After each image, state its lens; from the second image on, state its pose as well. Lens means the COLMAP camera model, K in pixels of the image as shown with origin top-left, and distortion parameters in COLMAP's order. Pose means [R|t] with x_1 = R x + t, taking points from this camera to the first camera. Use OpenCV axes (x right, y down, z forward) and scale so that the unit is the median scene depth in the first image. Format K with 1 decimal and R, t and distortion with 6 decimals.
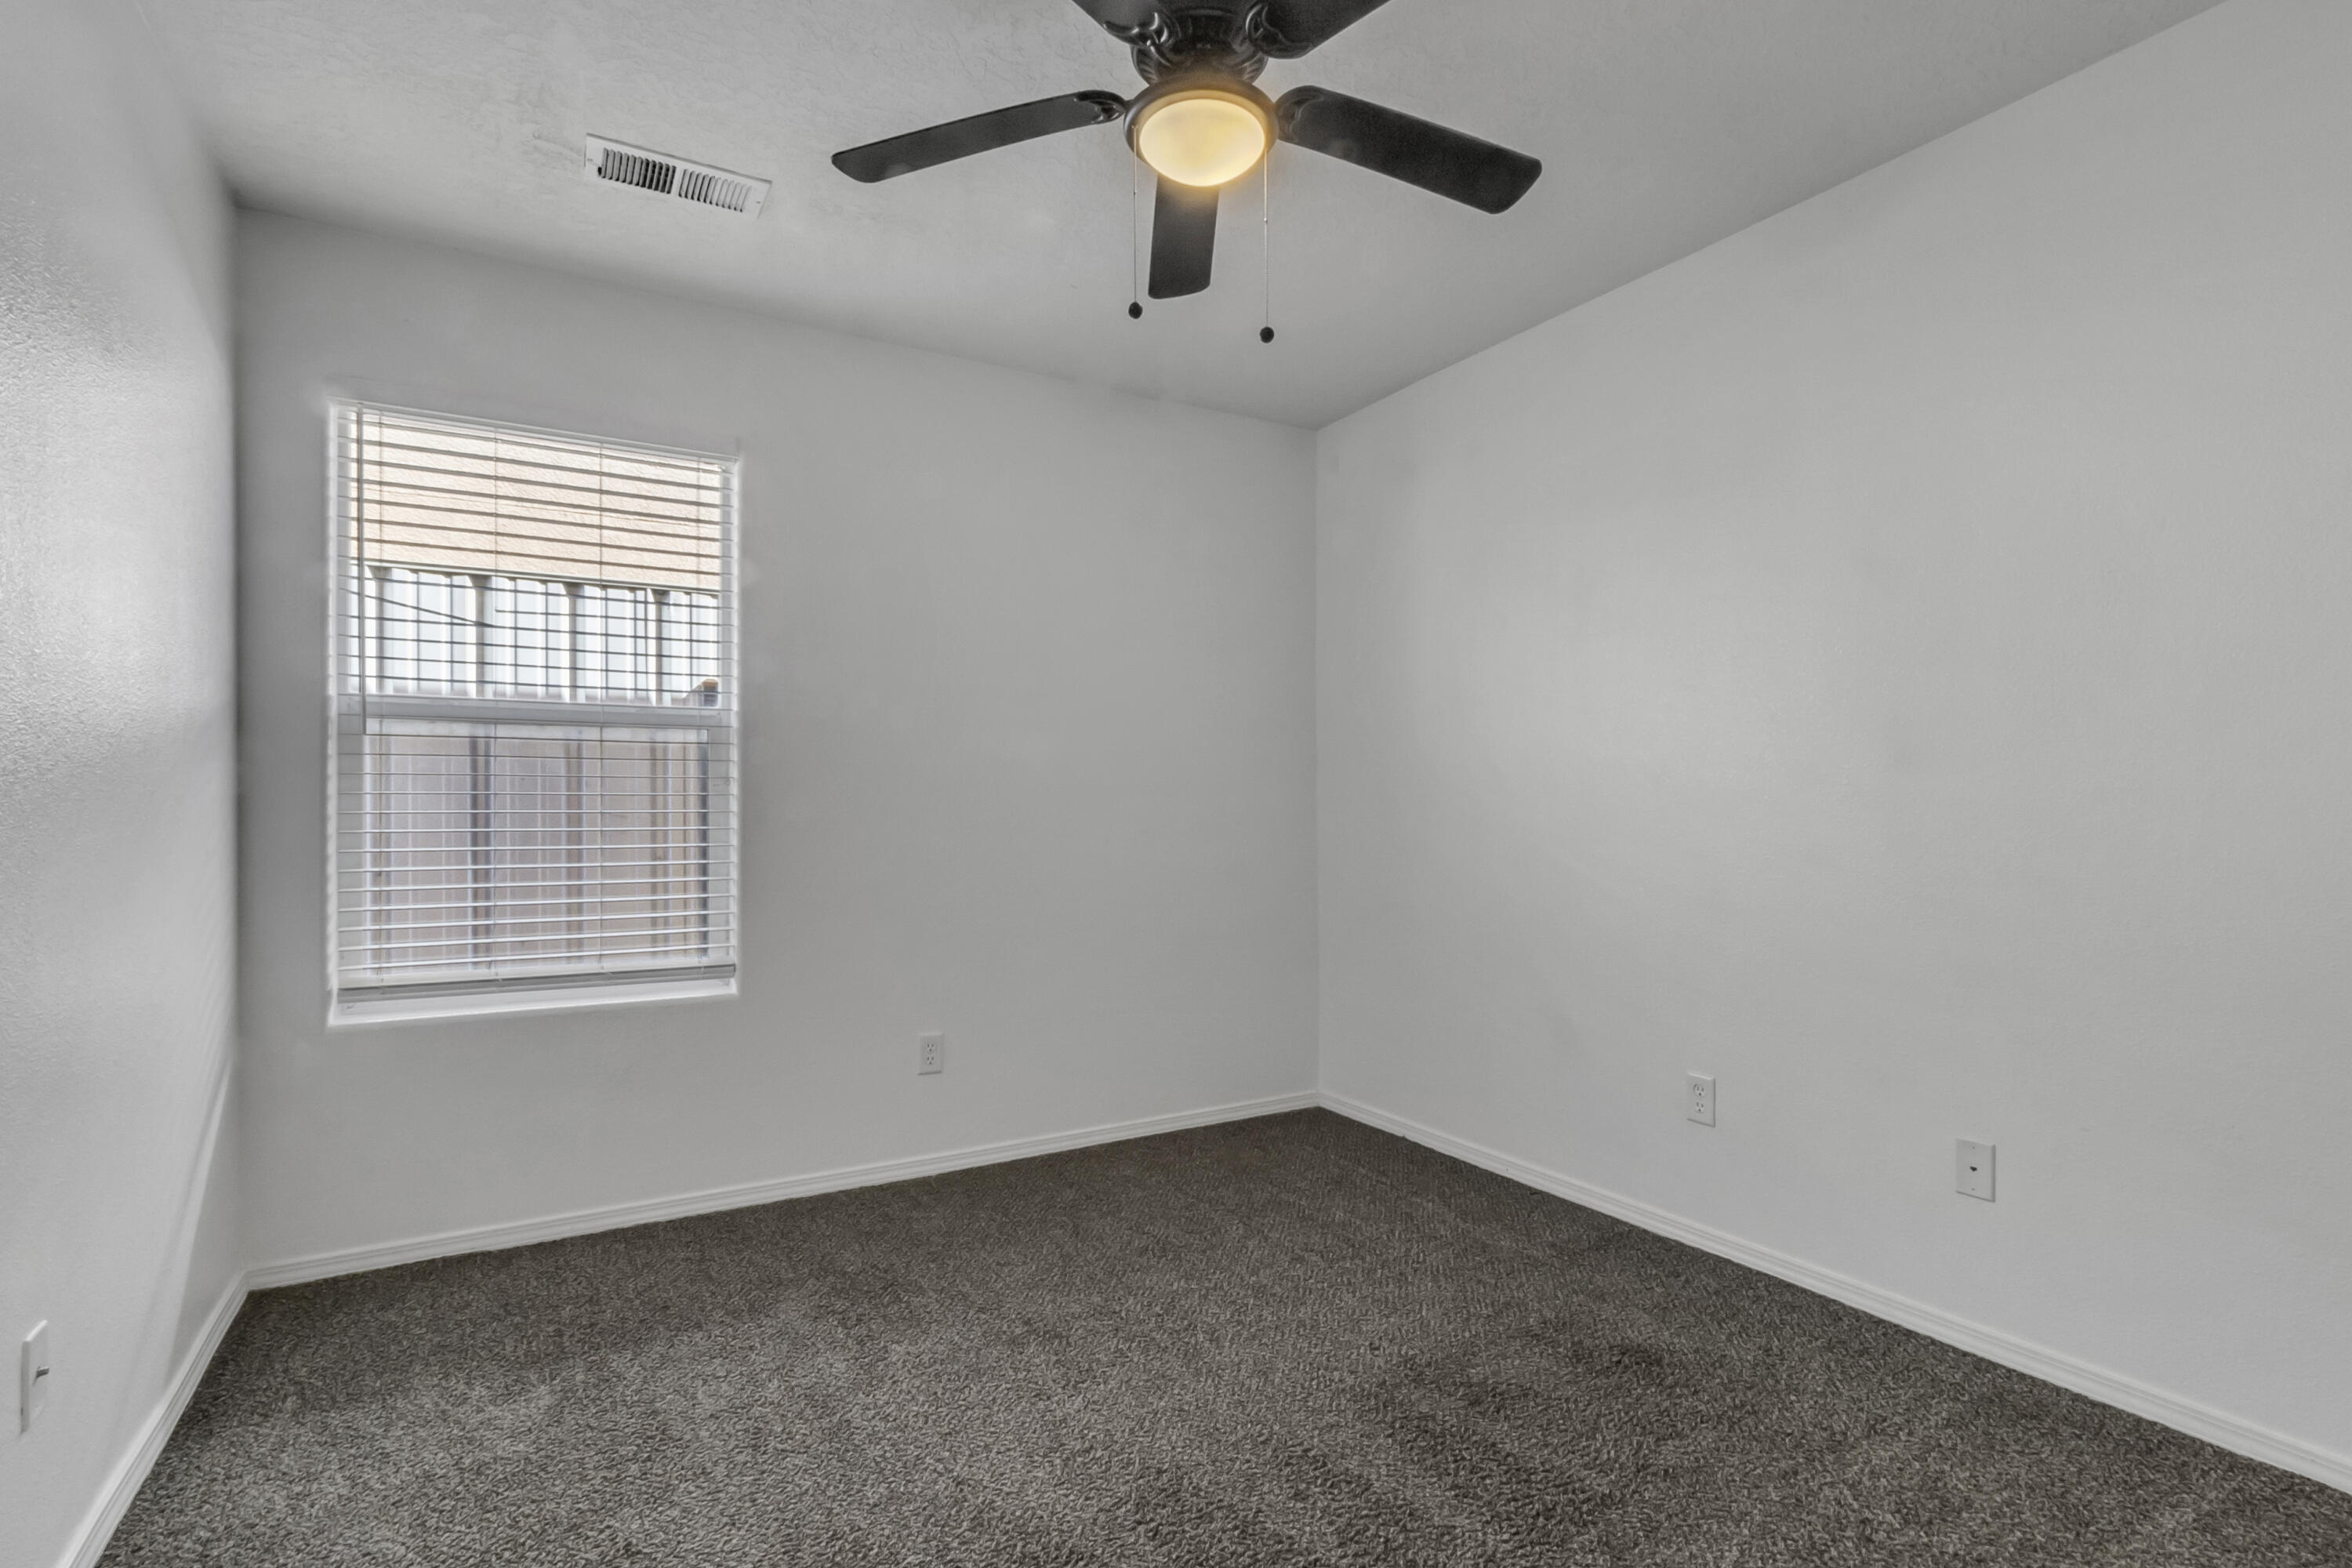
lens RADIAL K [[1171.3, 0, 1176.4], [0, 1171.3, 821.6], [0, 0, 1]] dist [0.000685, 0.000095]
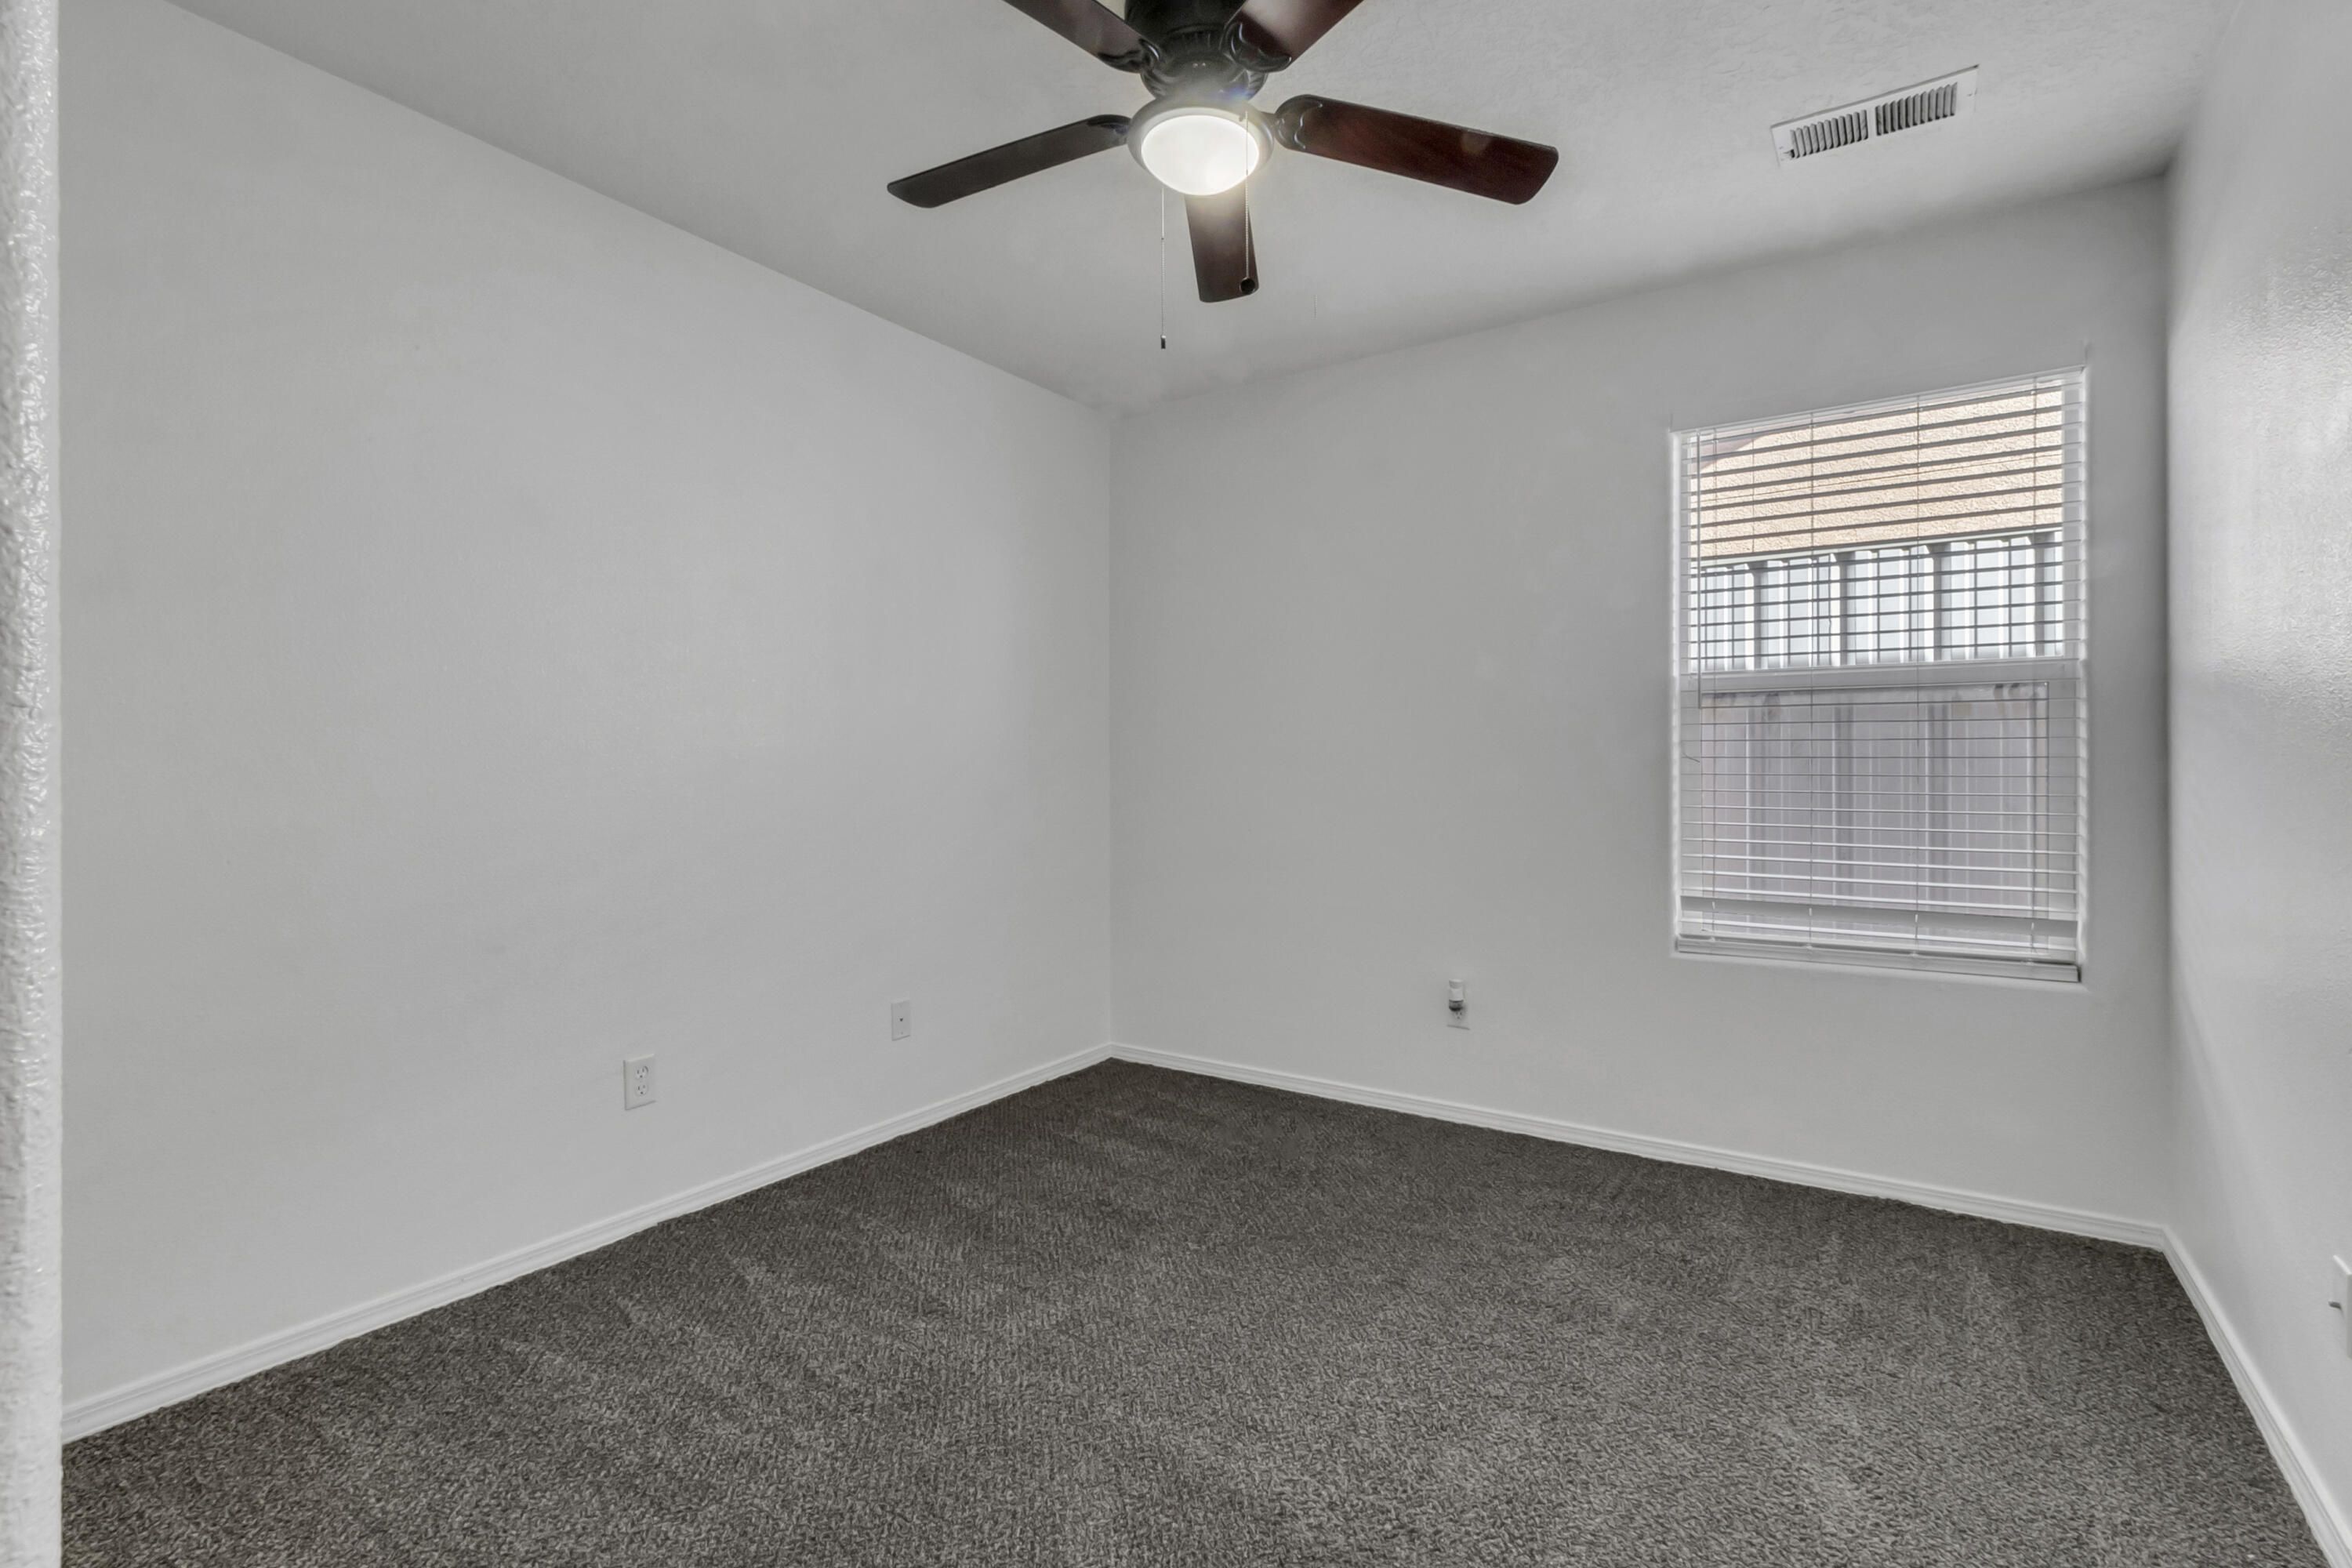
lens RADIAL K [[1101.5, 0, 1189.5], [0, 1101.5, 803.5], [0, 0, 1]] dist [-0.000411, -0.000047]
pose [[0.411634, 0.030581, -0.910836, 0.113024], [-0.013771, 0.999531, 0.027336, -0.001235], [0.911245, 0.001291, 0.411862, 0.075031]]
